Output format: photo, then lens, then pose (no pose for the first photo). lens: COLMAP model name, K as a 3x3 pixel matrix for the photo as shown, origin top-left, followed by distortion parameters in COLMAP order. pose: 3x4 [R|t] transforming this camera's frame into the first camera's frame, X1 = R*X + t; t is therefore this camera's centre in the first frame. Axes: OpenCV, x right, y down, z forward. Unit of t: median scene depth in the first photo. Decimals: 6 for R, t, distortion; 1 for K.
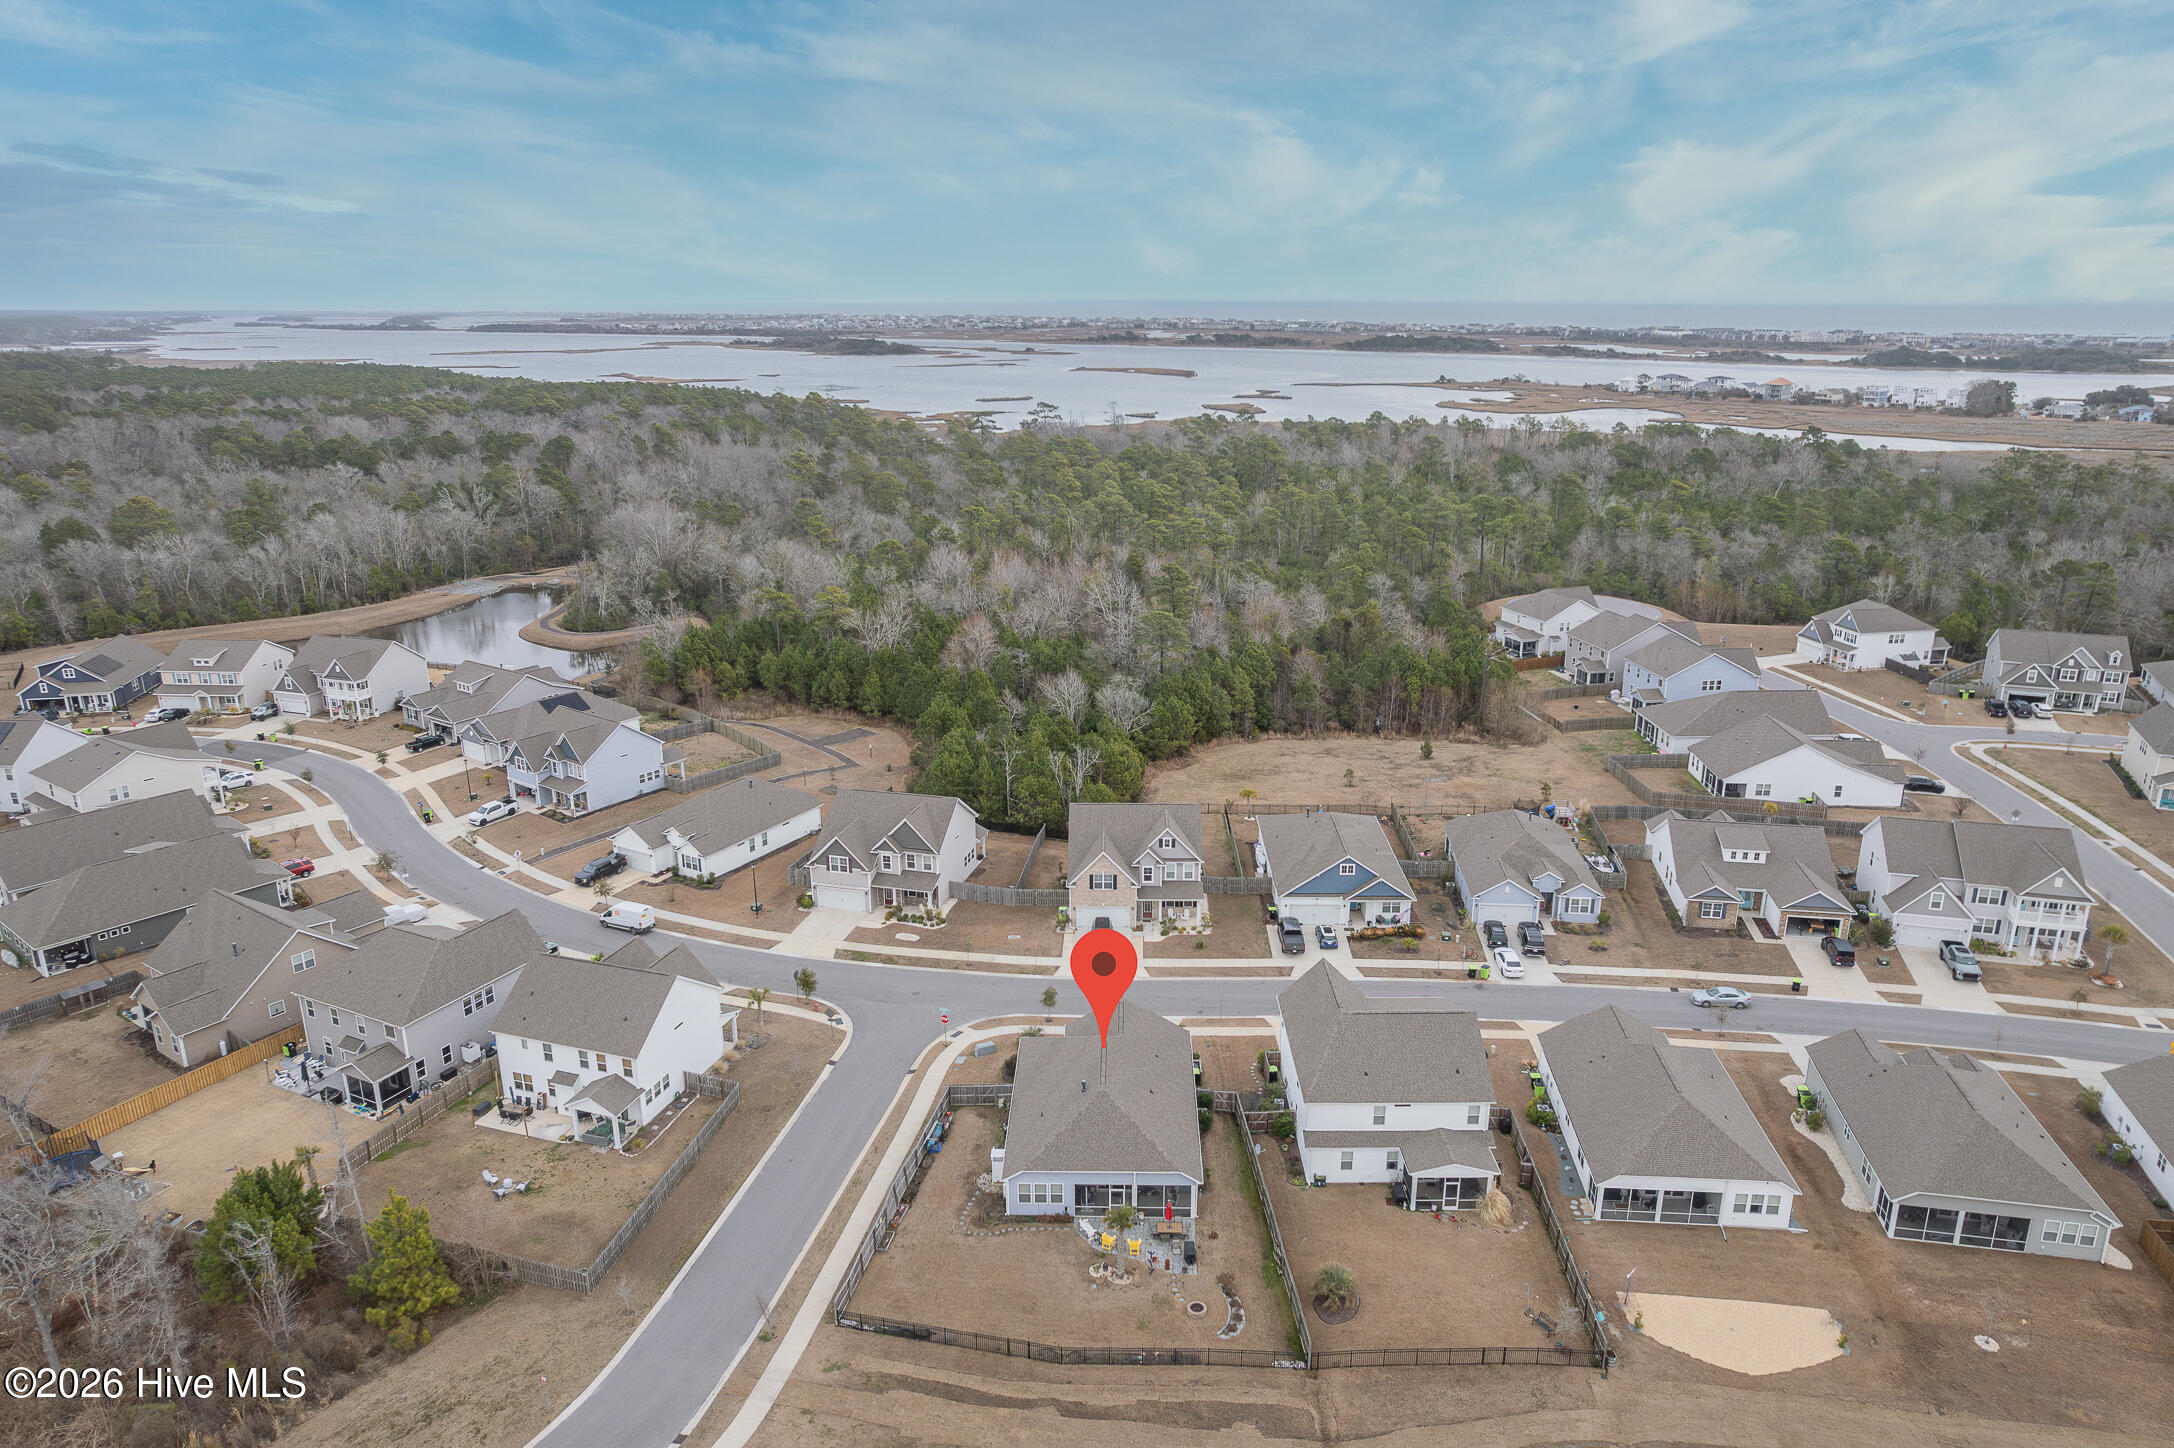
lens RADIAL K [[1428.5, 0, 1087.6], [0, 1428.5, 756.5], [0, 0, 1]] dist [-0.080571, 0.091863]
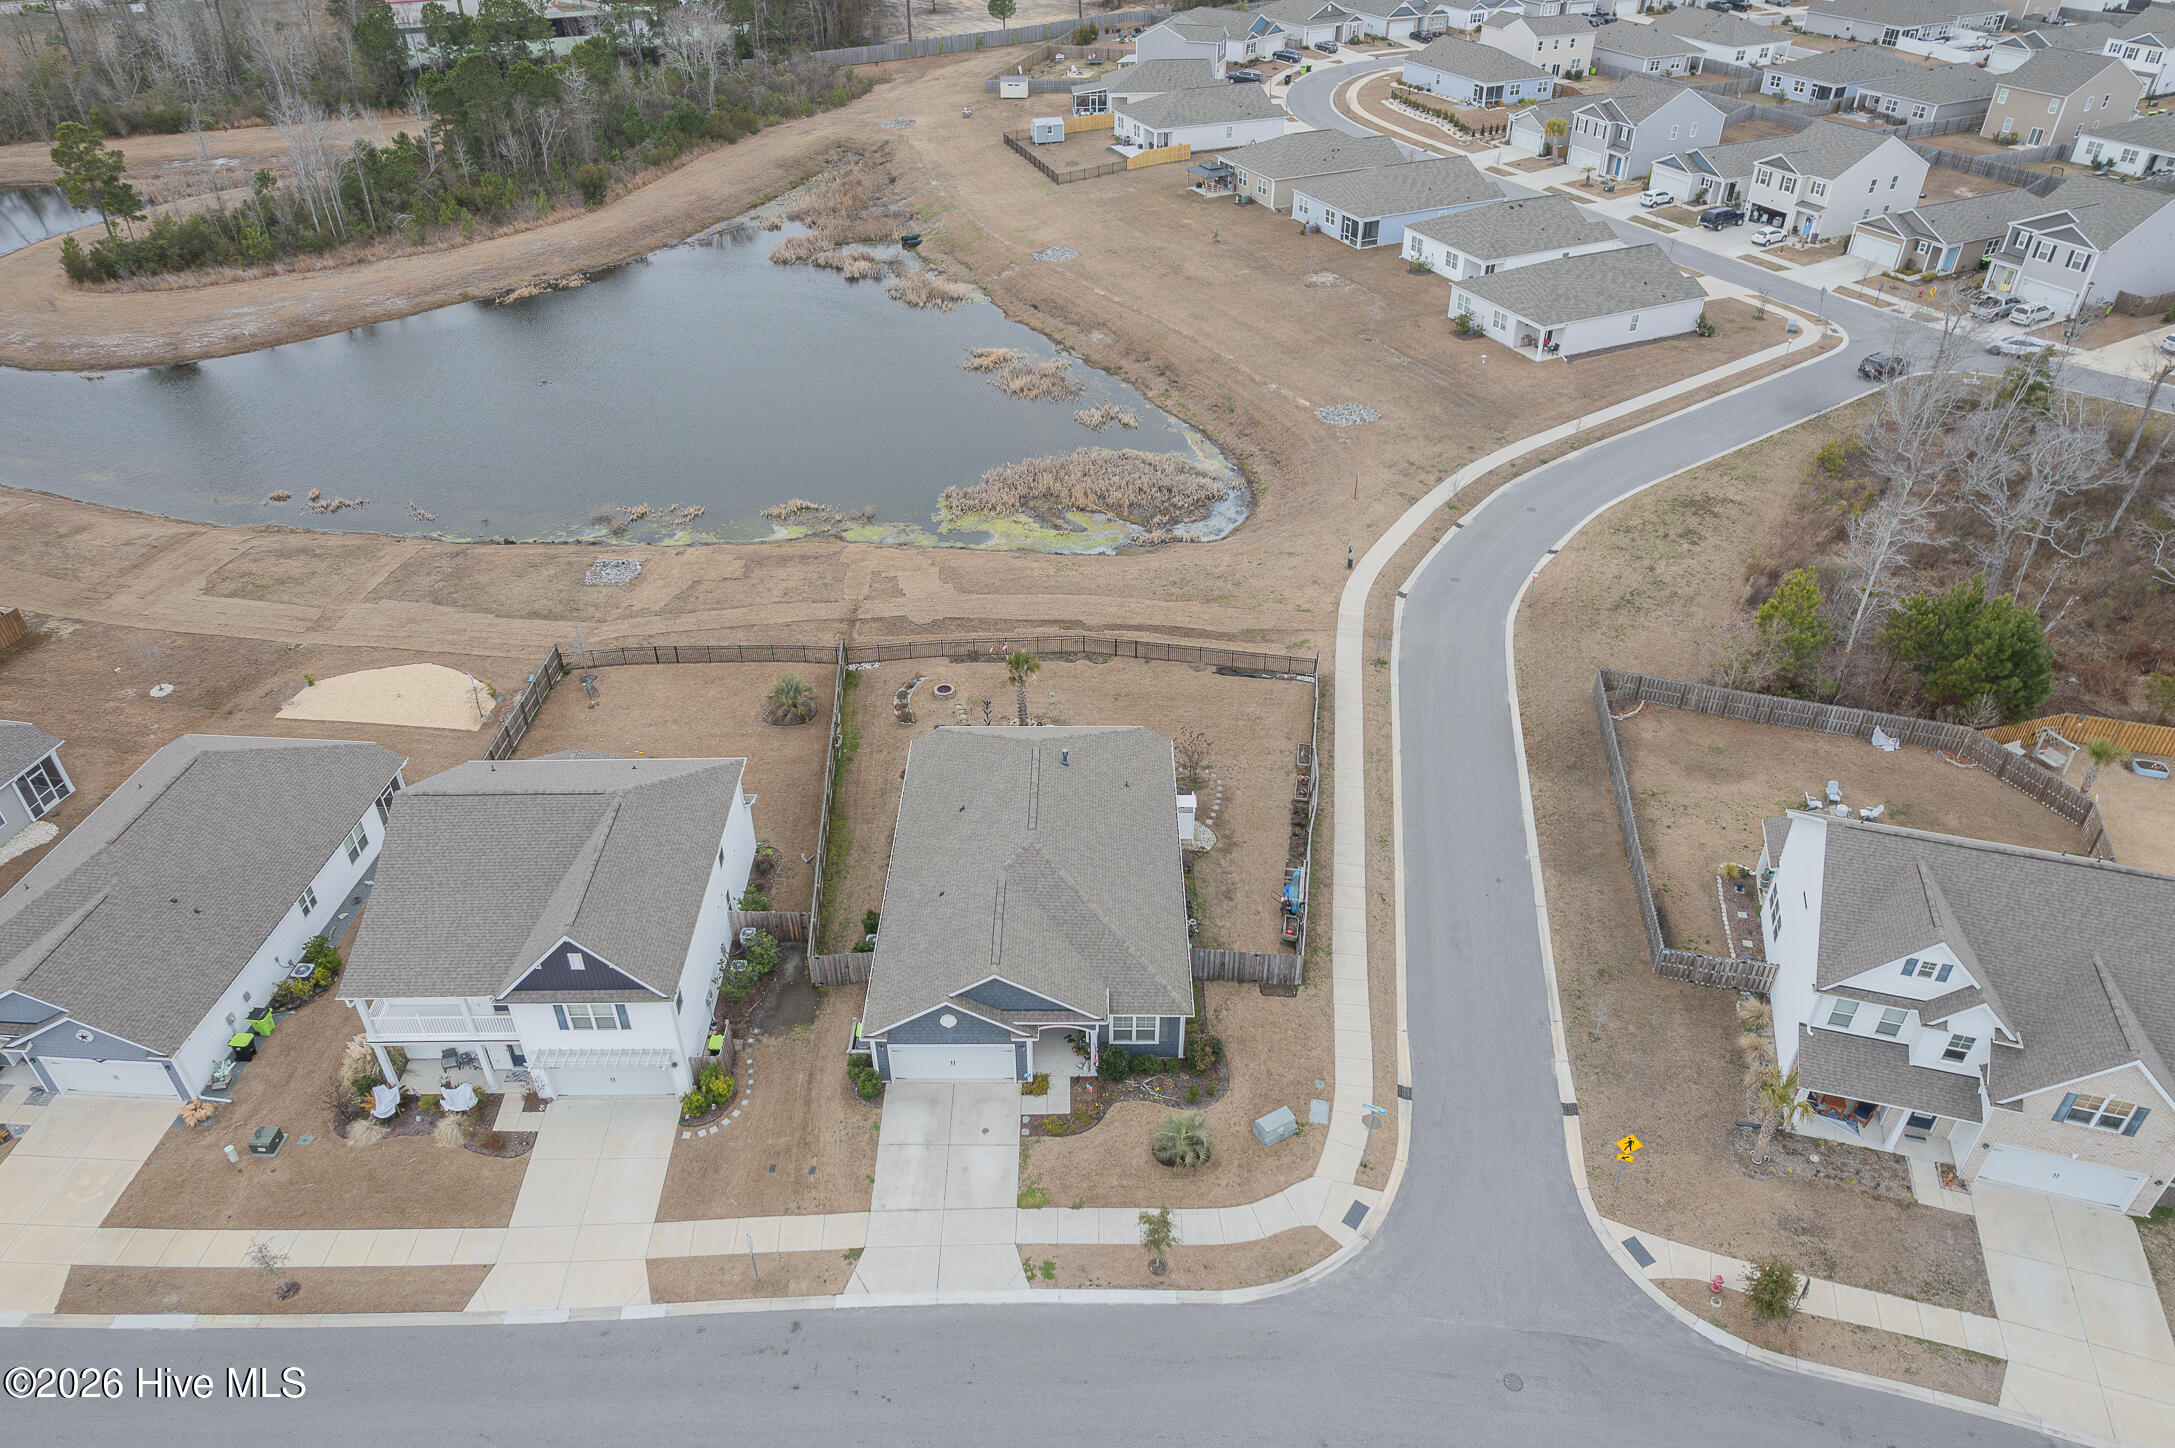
lens RADIAL K [[1444.0, 0, 1099.6], [0, 1444.0, 733.1], [0, 0, 1]] dist [-0.078936, 0.090045]
pose [[-0.999555, 0.018519, -0.023389, -0.002116], [-0.007559, 0.601204, 0.799059, -0.234152], [0.028860, 0.798881, -0.600797, 1.029519]]
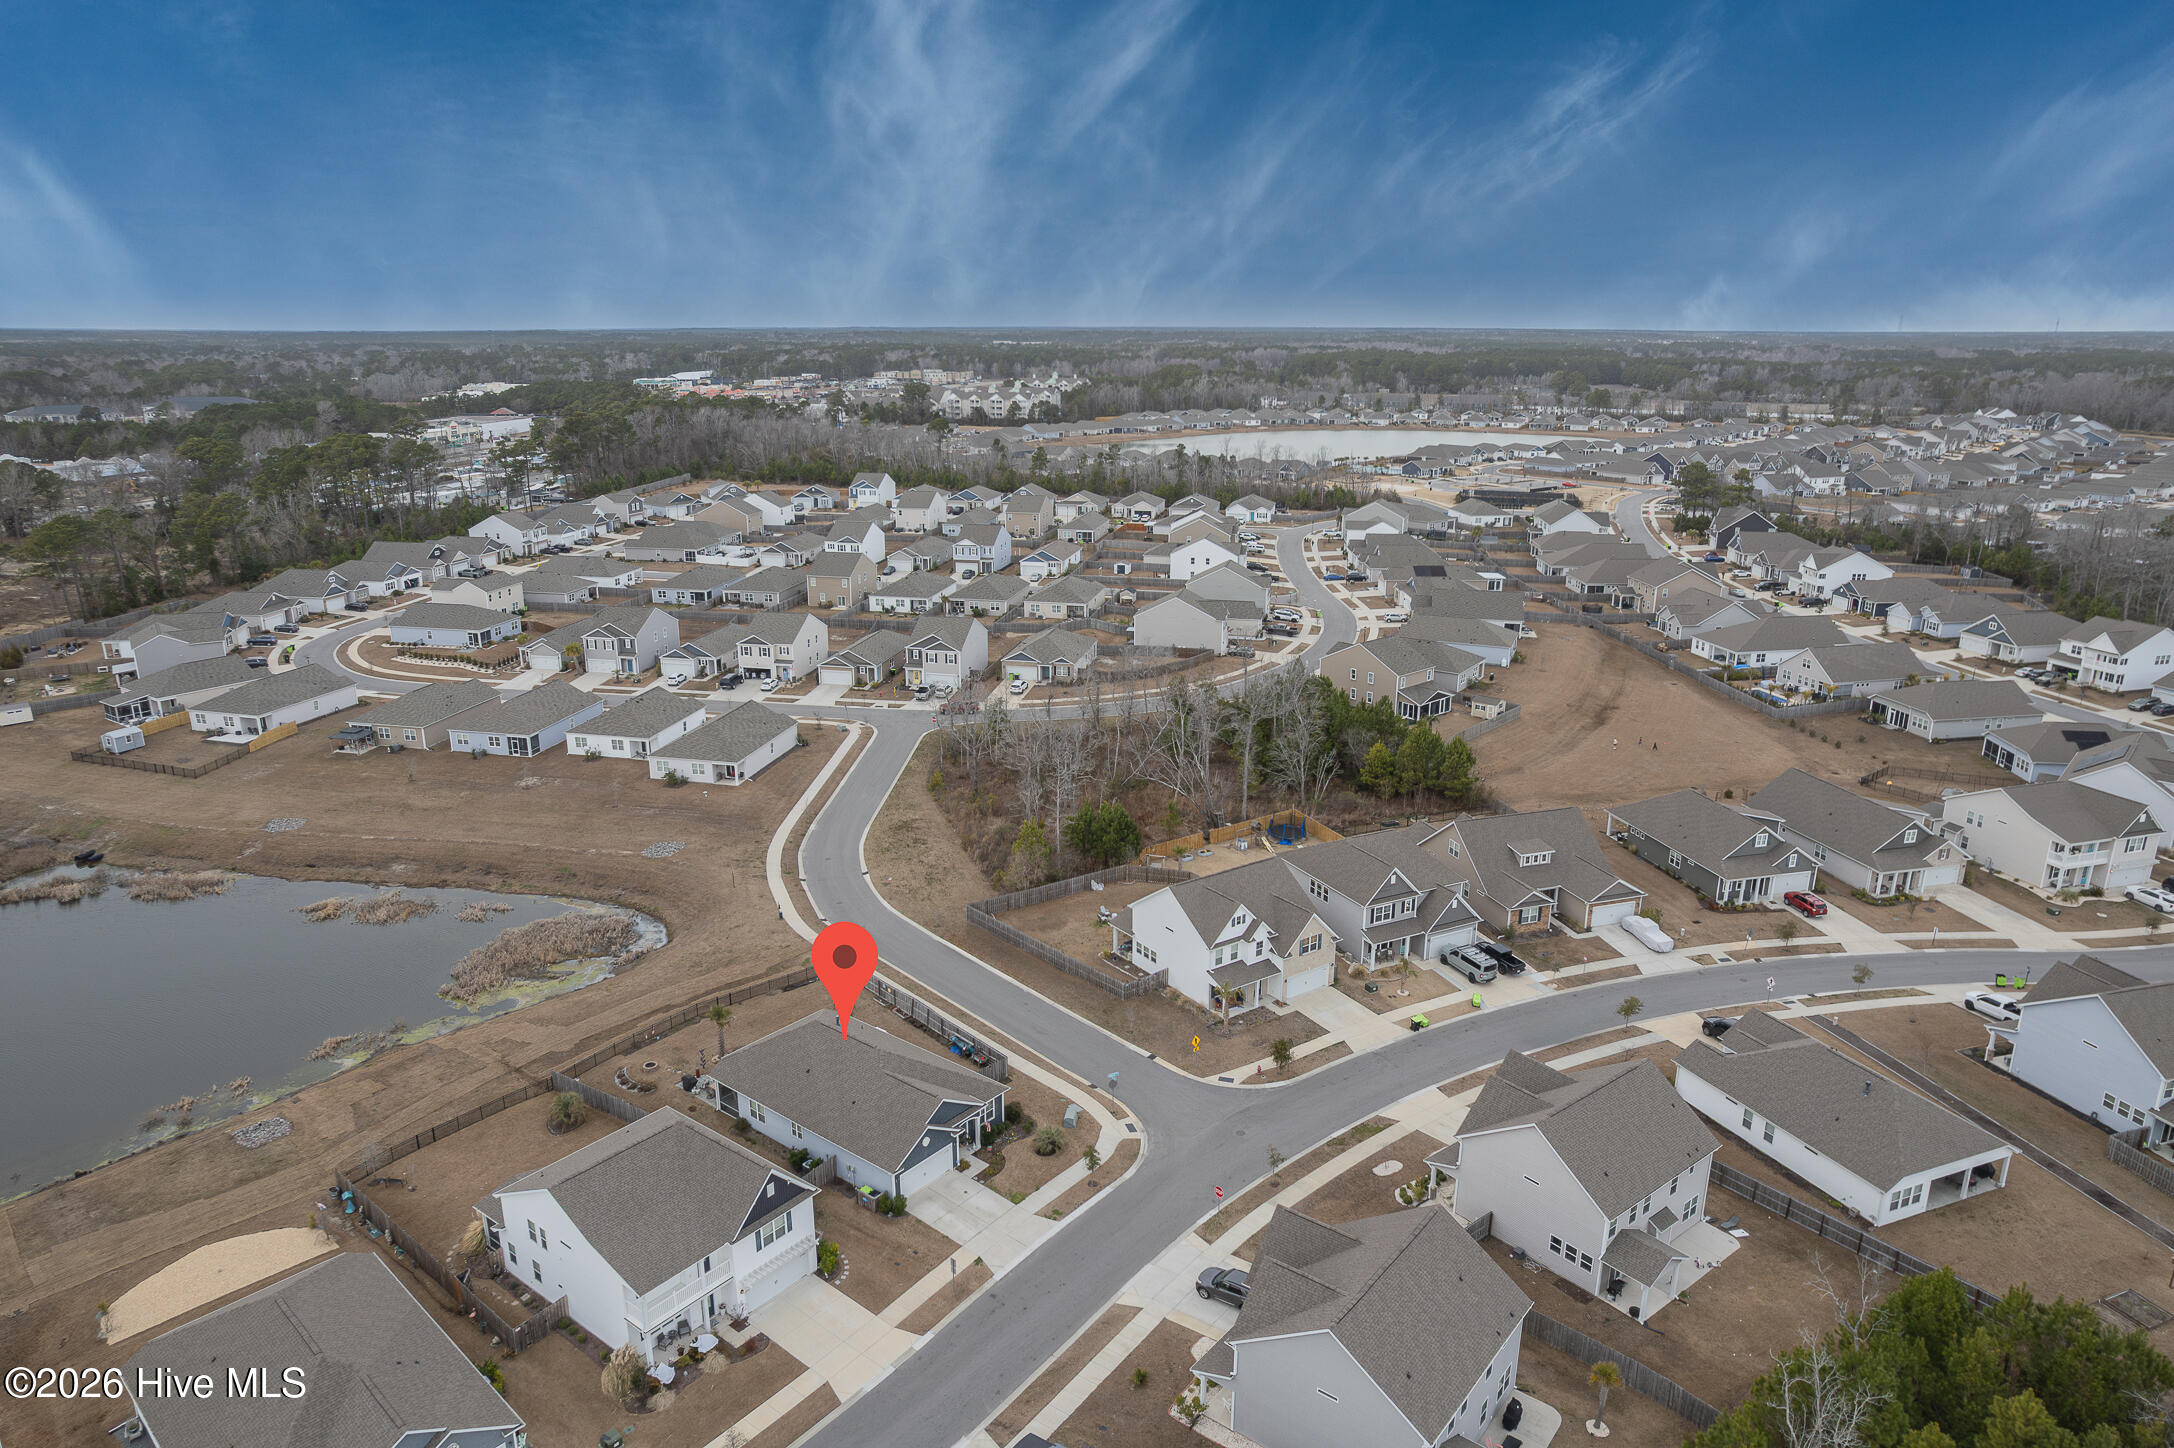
lens RADIAL K [[1383.2, 0, 1089.0], [0, 1383.2, 740.3], [0, 0, 1]] dist [-0.075149, 0.082701]
pose [[-0.603624, 0.233554, -0.762293, 0.477993], [-0.244251, 0.855983, 0.455670, -0.365364], [0.758933, 0.461244, -0.459646, 1.135948]]
